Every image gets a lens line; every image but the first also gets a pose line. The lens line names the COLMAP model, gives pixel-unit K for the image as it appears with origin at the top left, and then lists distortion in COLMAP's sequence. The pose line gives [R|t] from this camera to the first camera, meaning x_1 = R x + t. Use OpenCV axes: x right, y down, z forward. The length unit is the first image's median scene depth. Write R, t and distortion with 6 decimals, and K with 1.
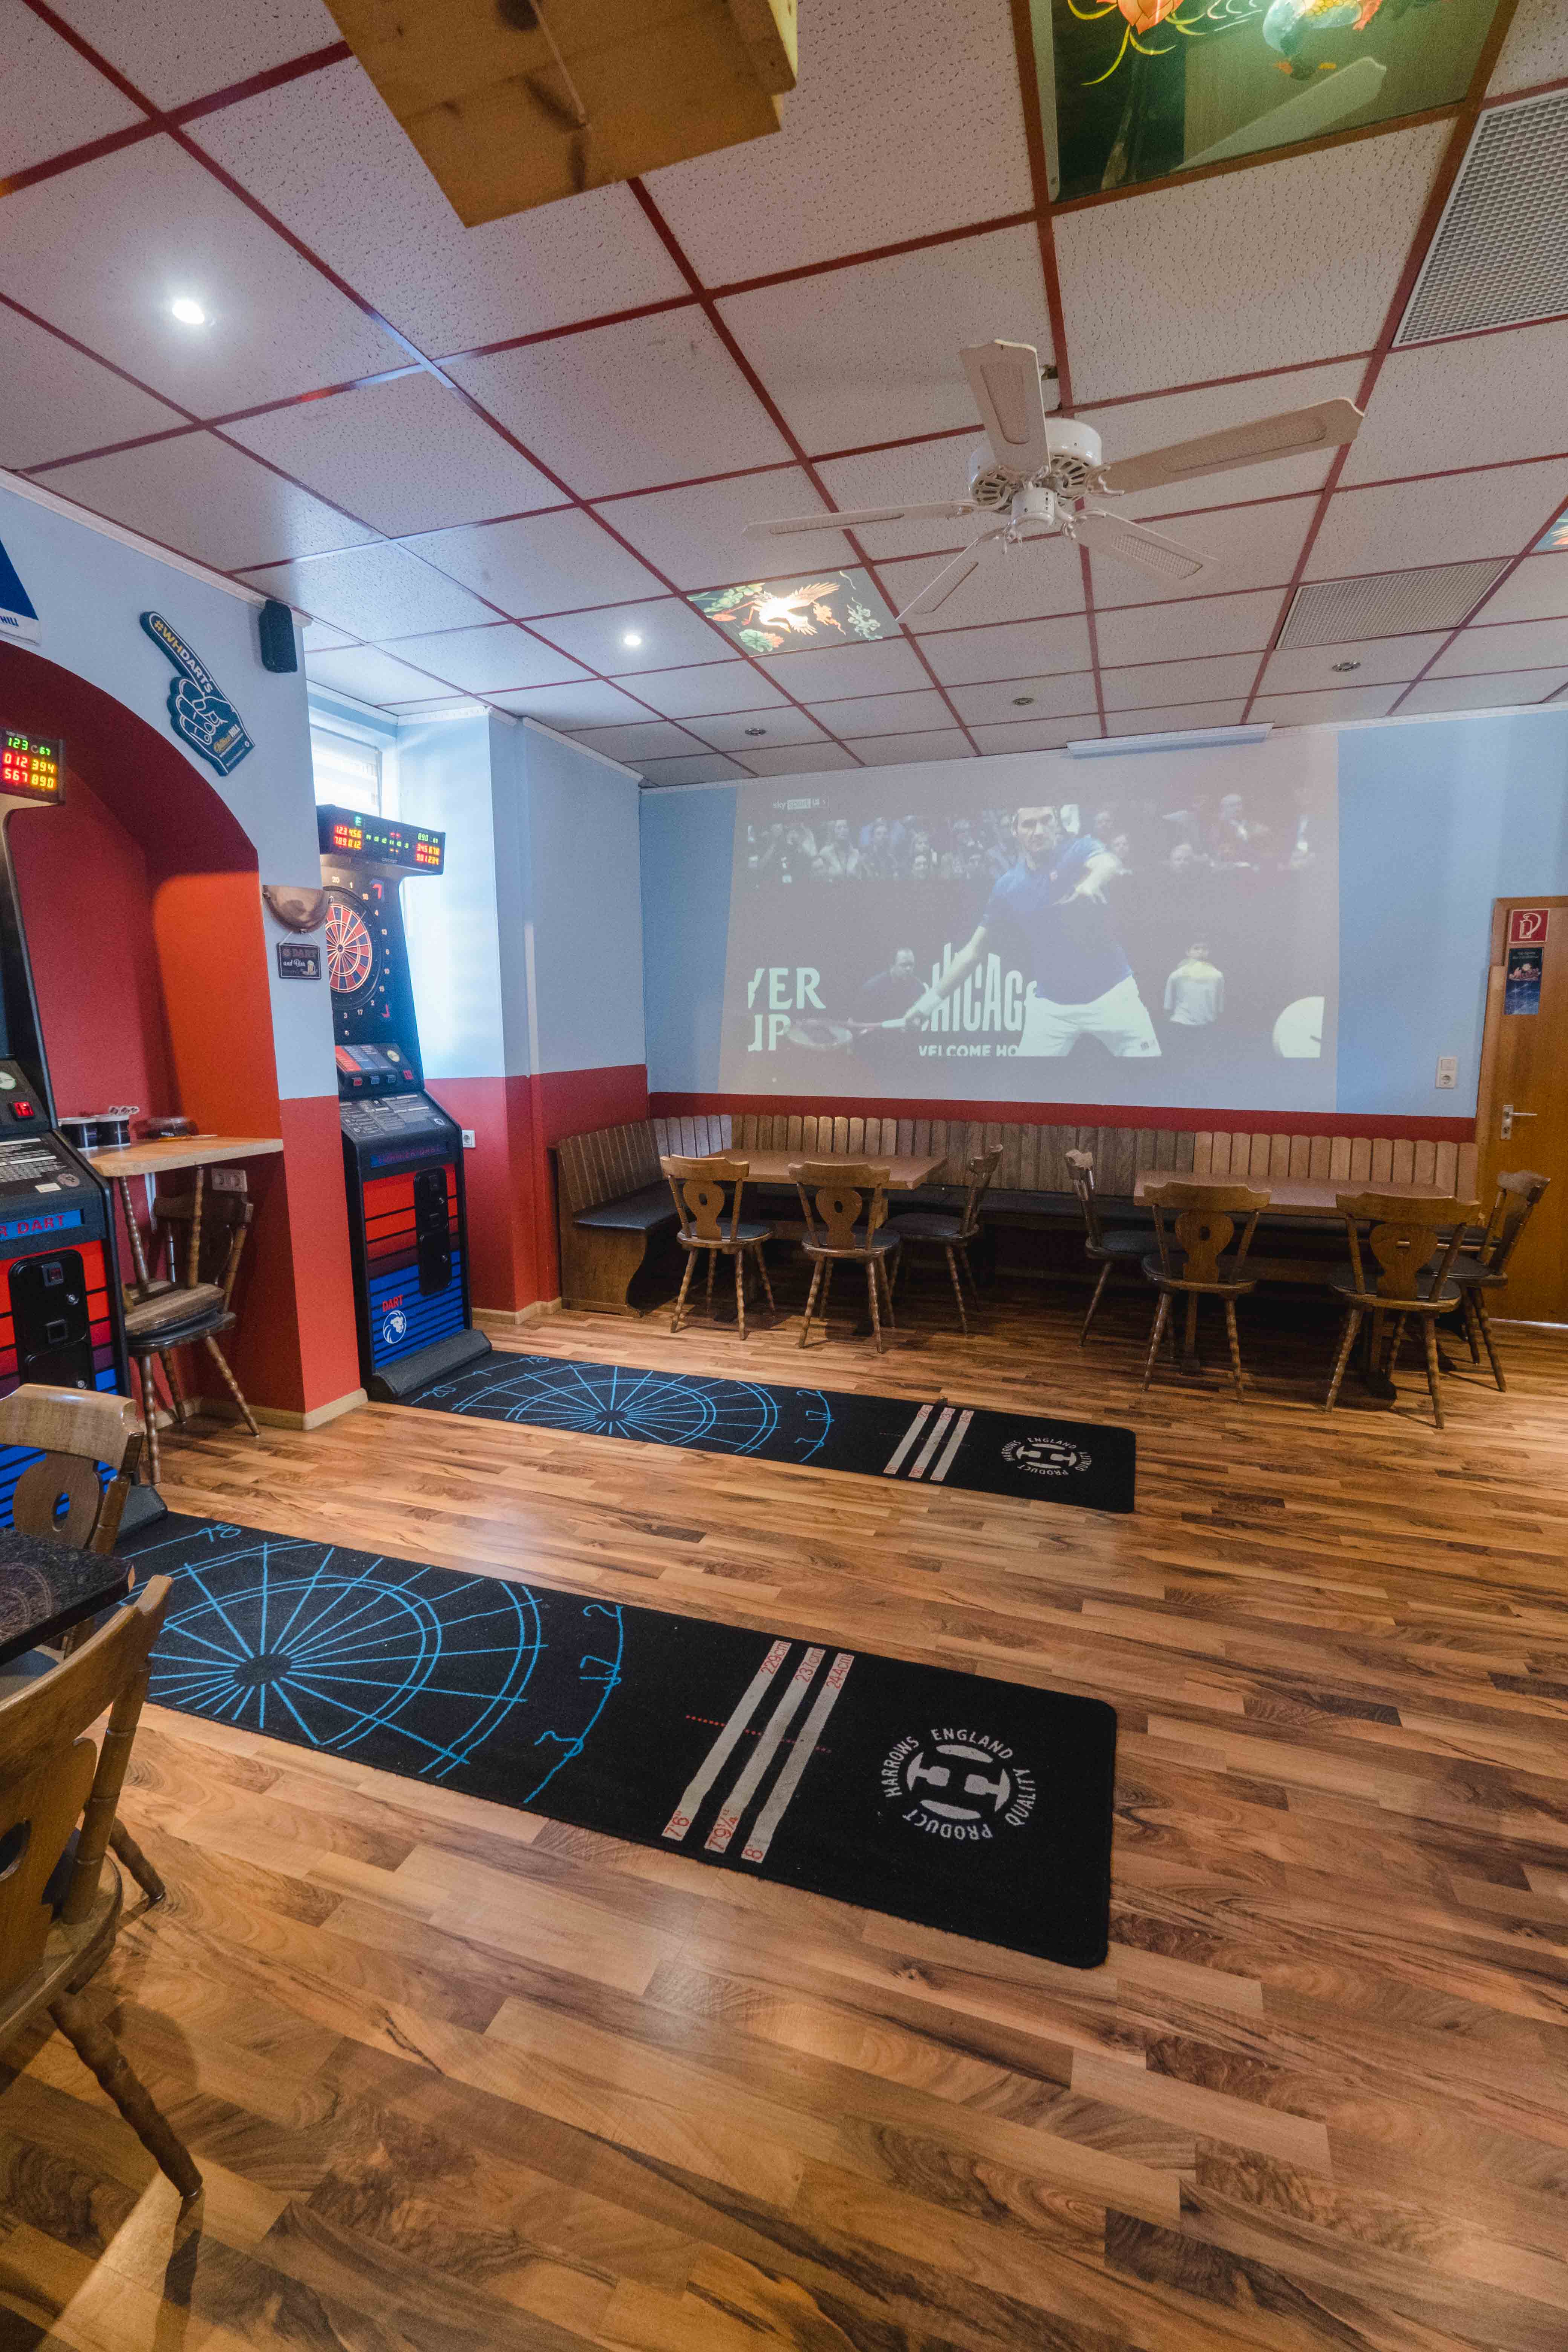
lens RADIAL K [[1007.8, 0, 777.9], [0, 1007.8, 1178.7], [0, 0, 1]] dist [0.006347, -0.006189]
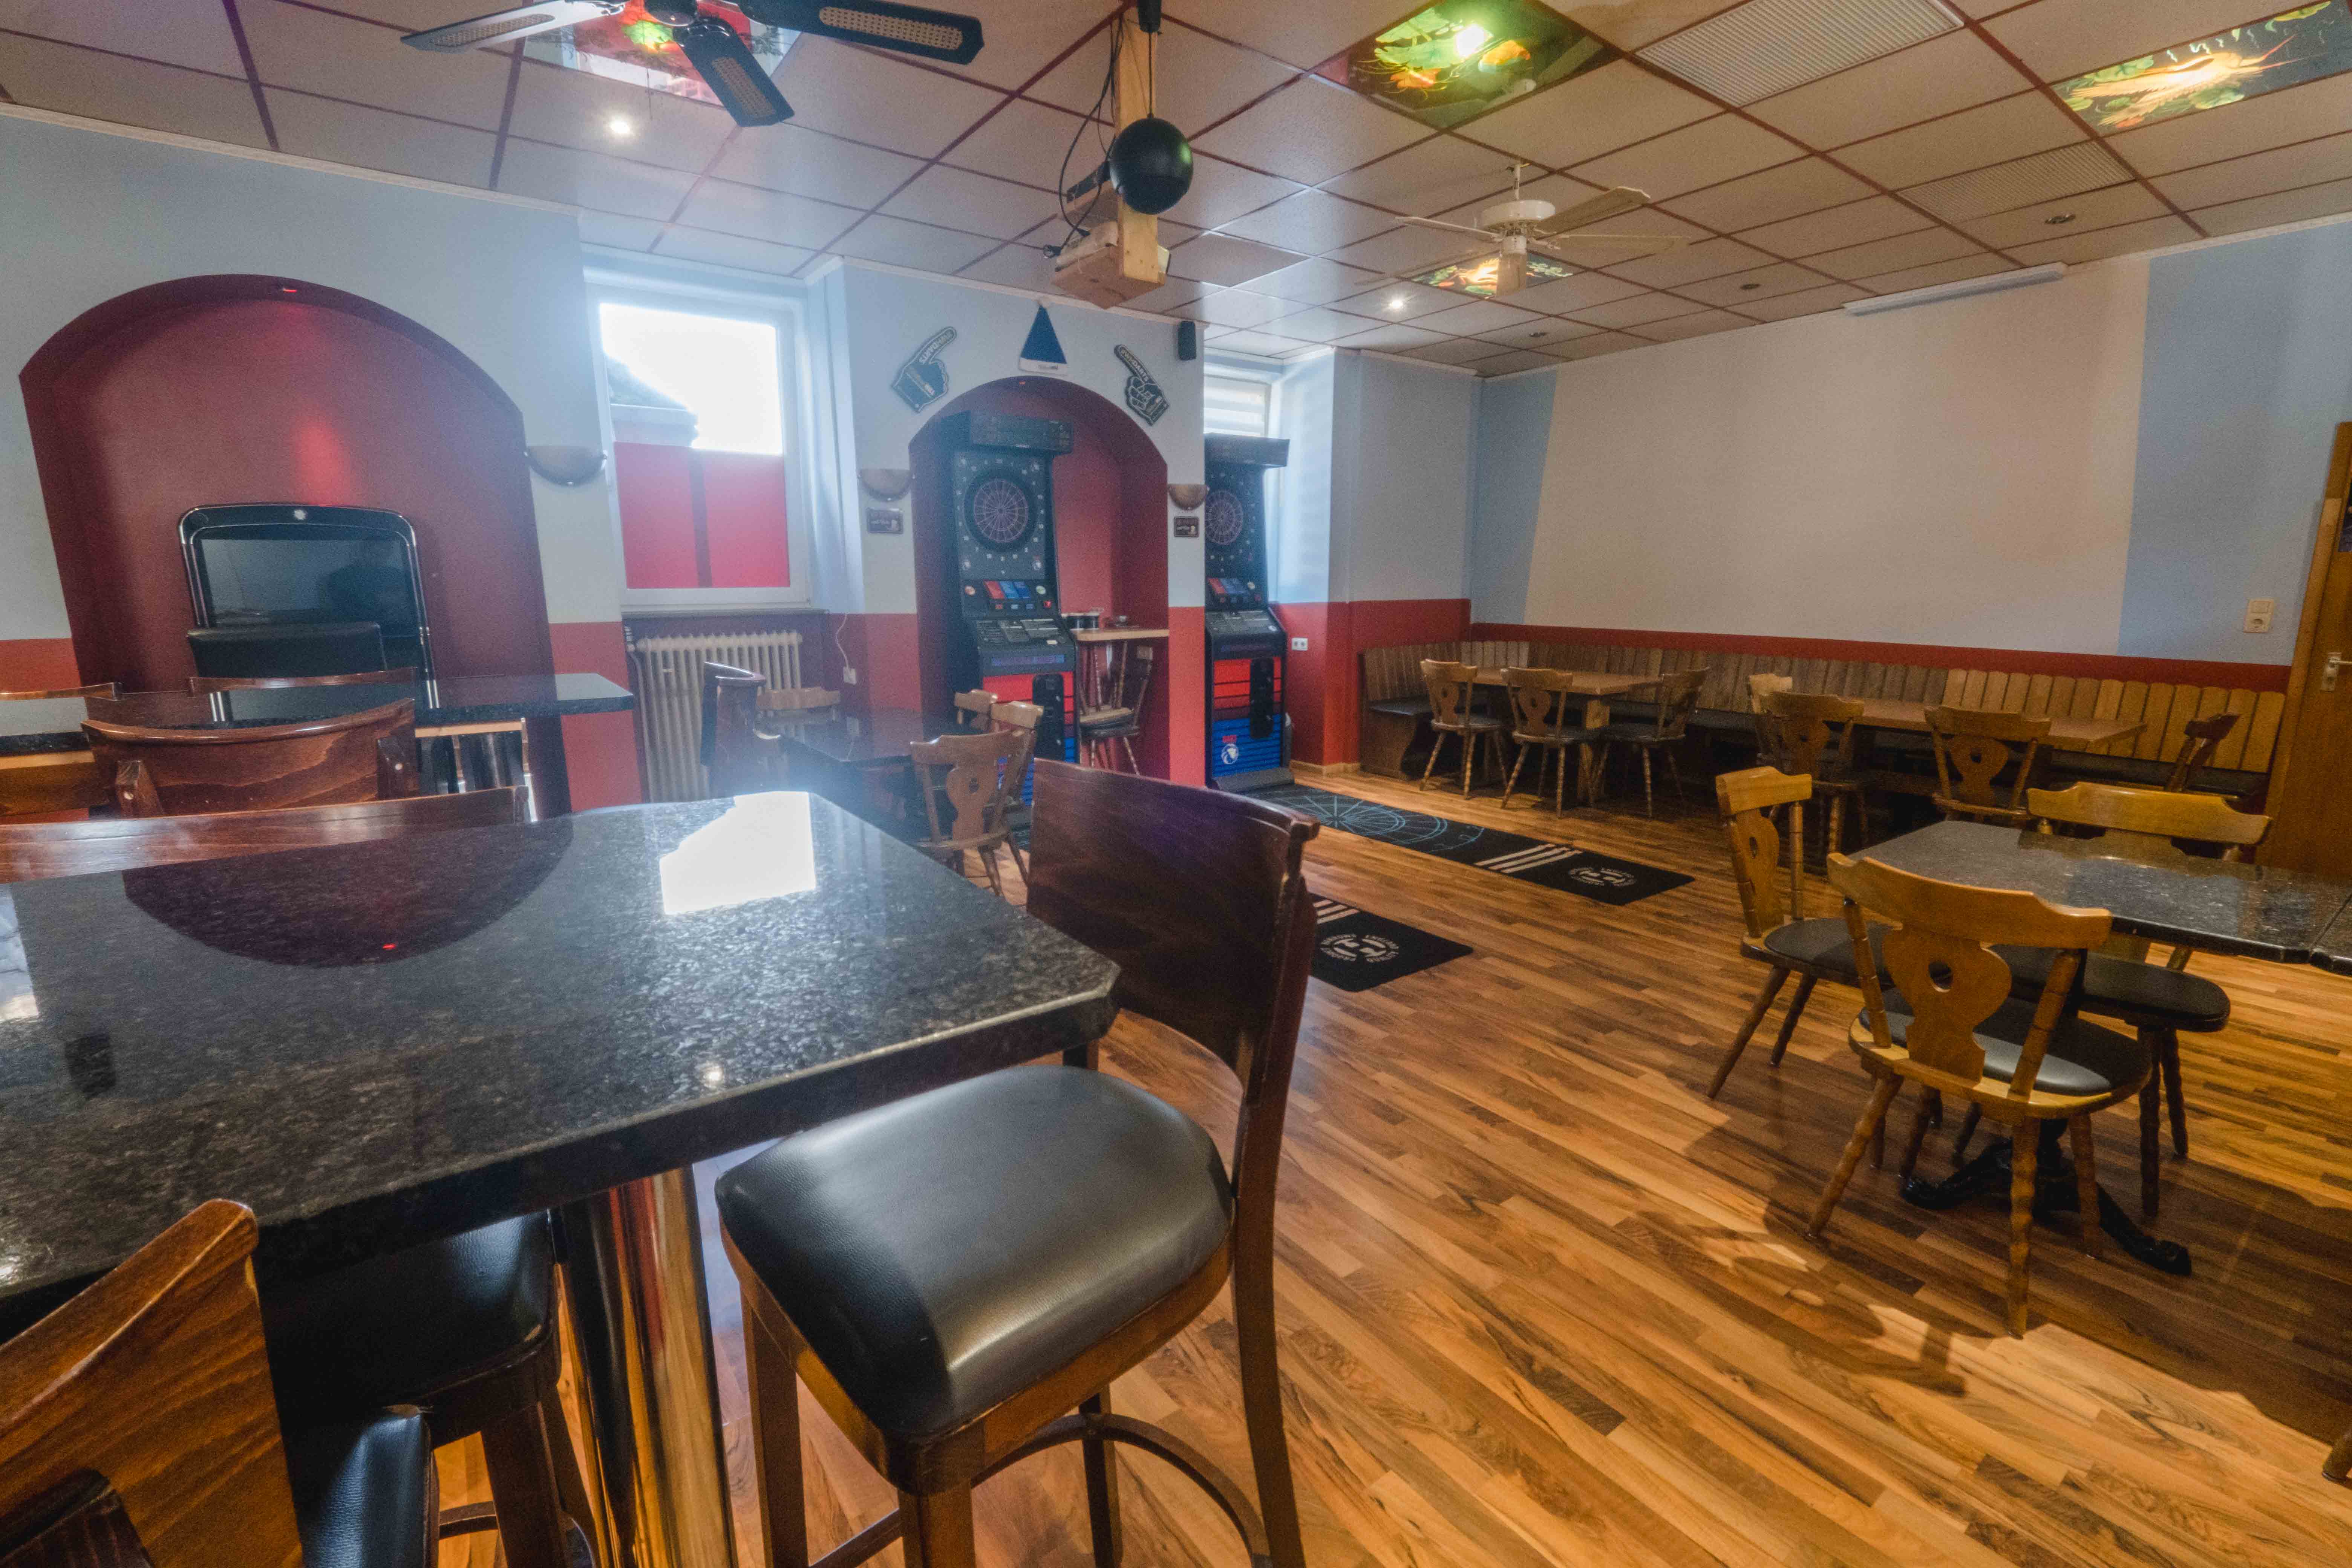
lens RADIAL K [[1028.8, 0, 1182.9], [0, 1028.8, 782.8], [0, 0, 1]] dist [0.000825, -0.005874]
pose [[0.827167, 0.111414, -0.550801, 0.506886], [-0.087936, 0.993737, 0.068951, 0.093014], [0.555034, -0.008599, 0.831783, -0.443447]]
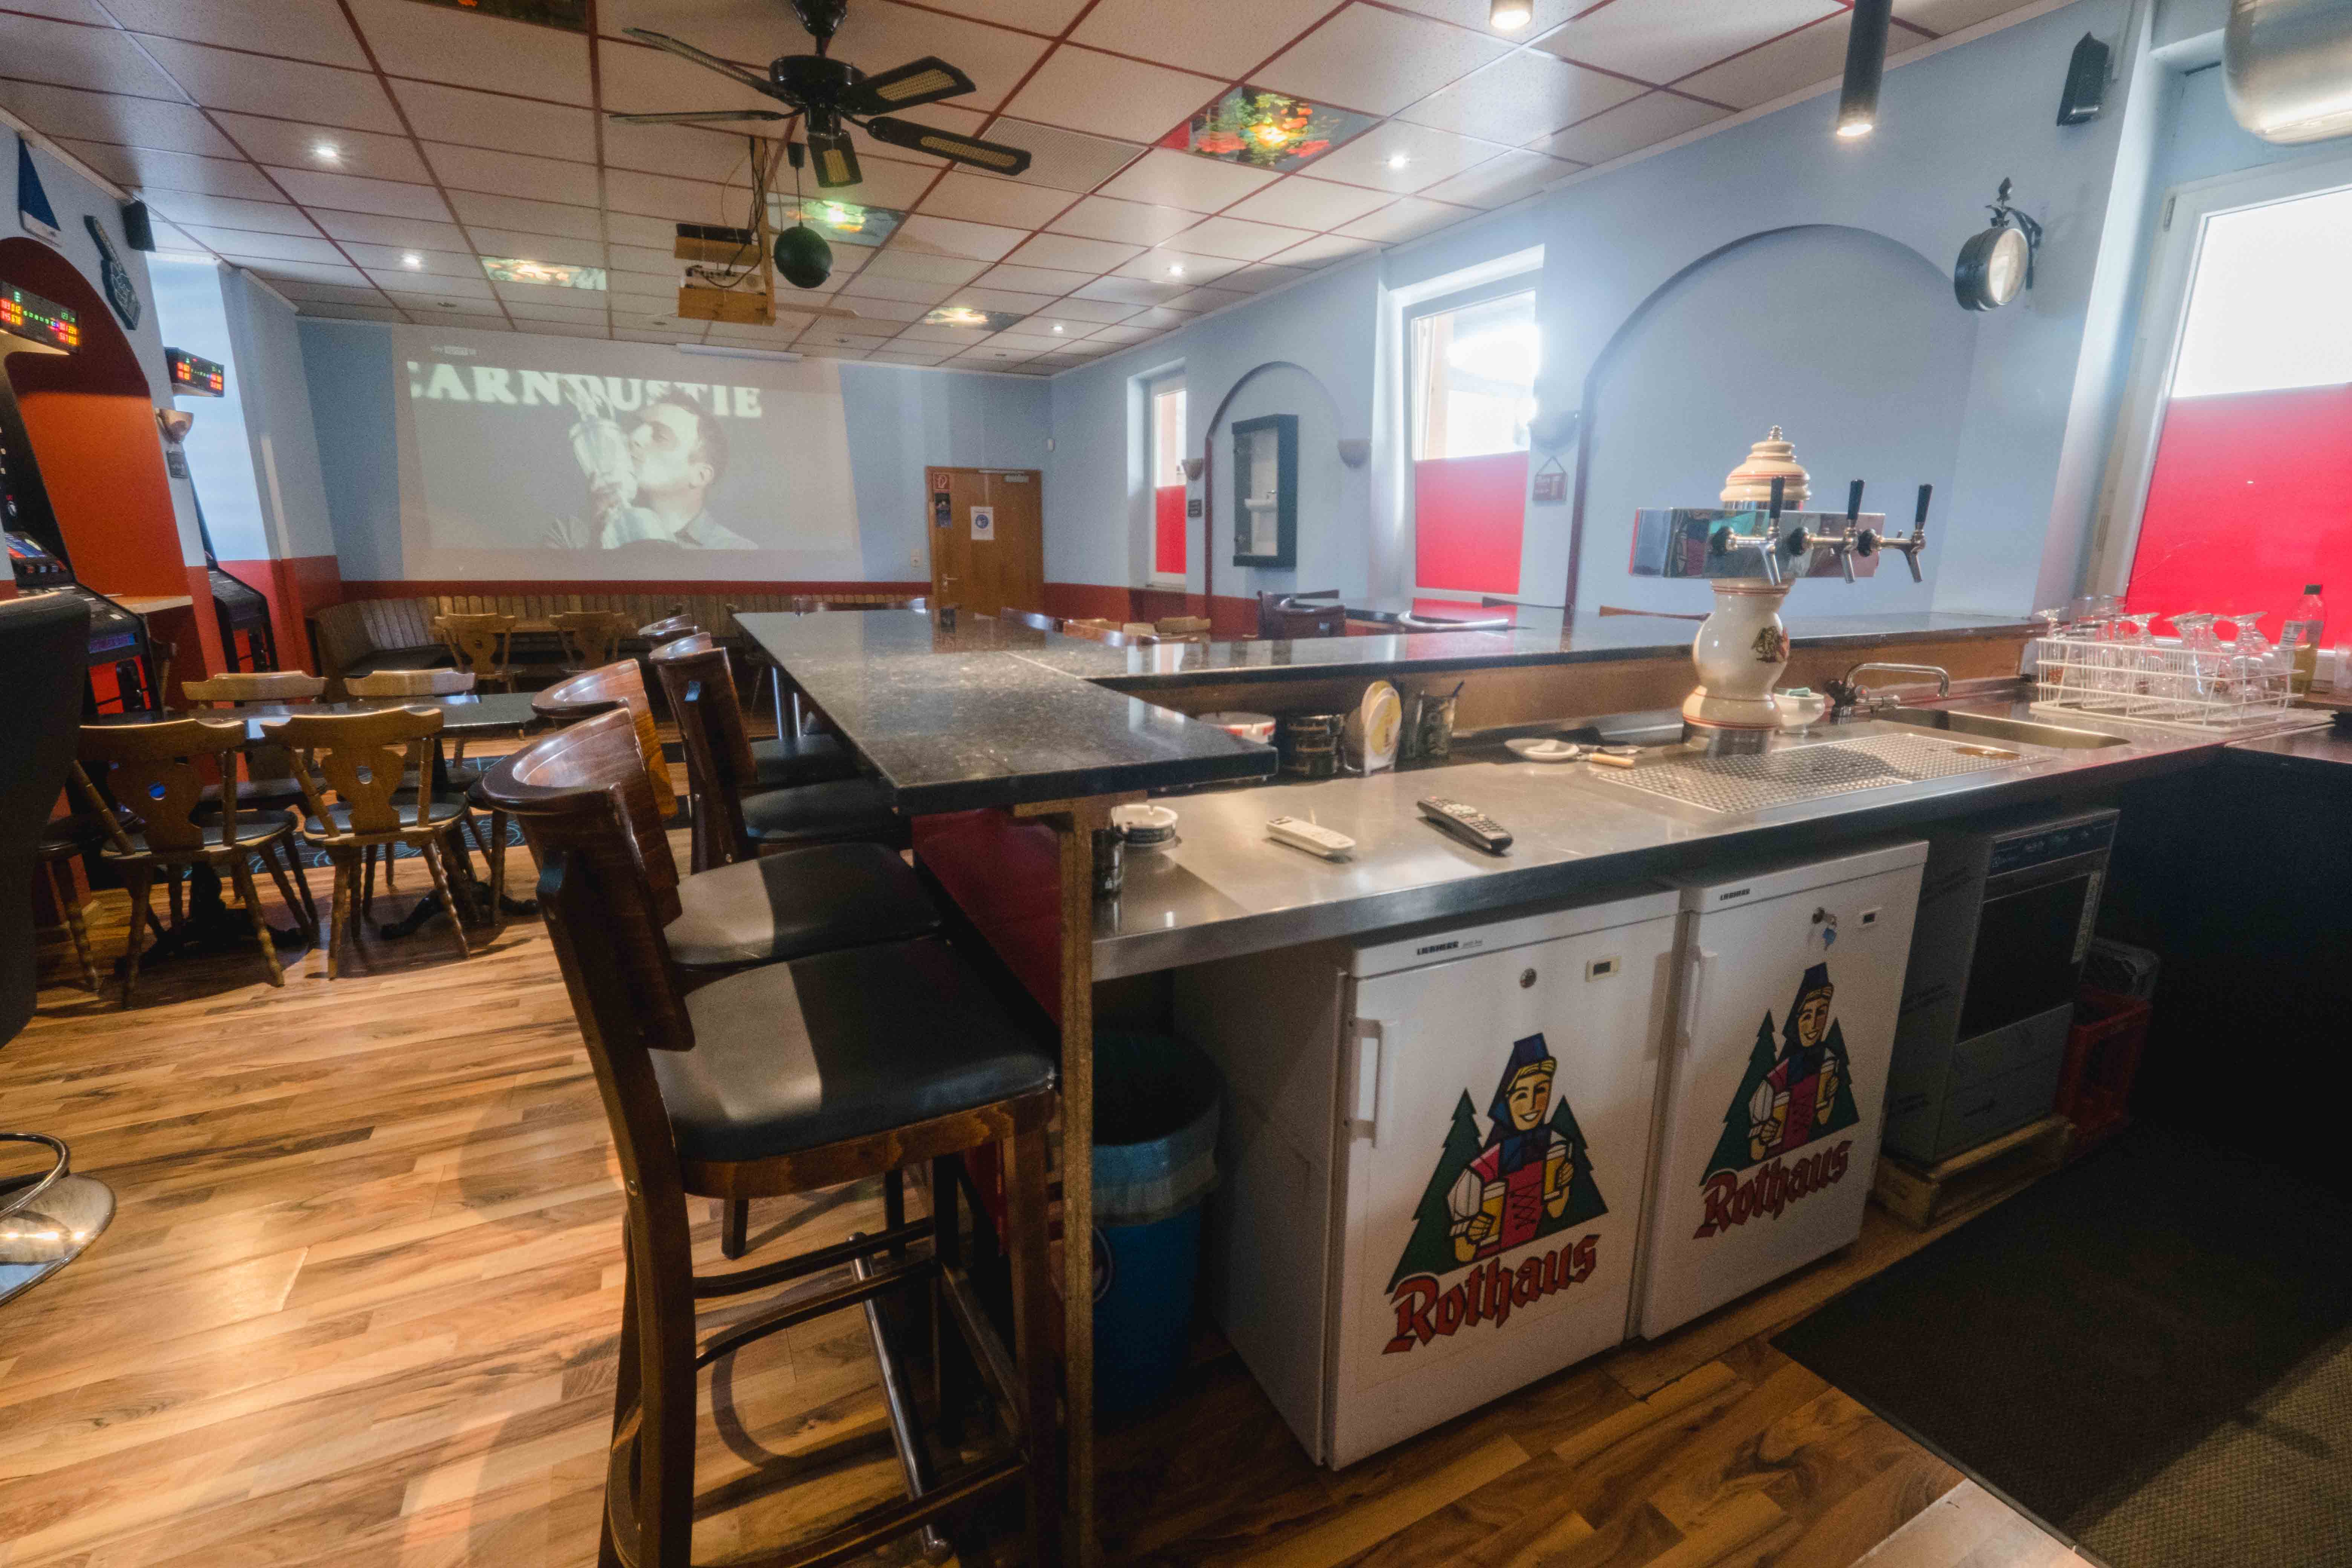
lens RADIAL K [[1007.8, 0, 1172.8], [0, 1007.8, 773.5], [0, 0, 1]] dist [0.006347, -0.006189]
pose [[0.679742, -0.152620, 0.717396, -0.566896], [0.100603, 0.988267, 0.114923, 0.166117], [-0.726519, -0.005946, 0.687121, -0.865344]]
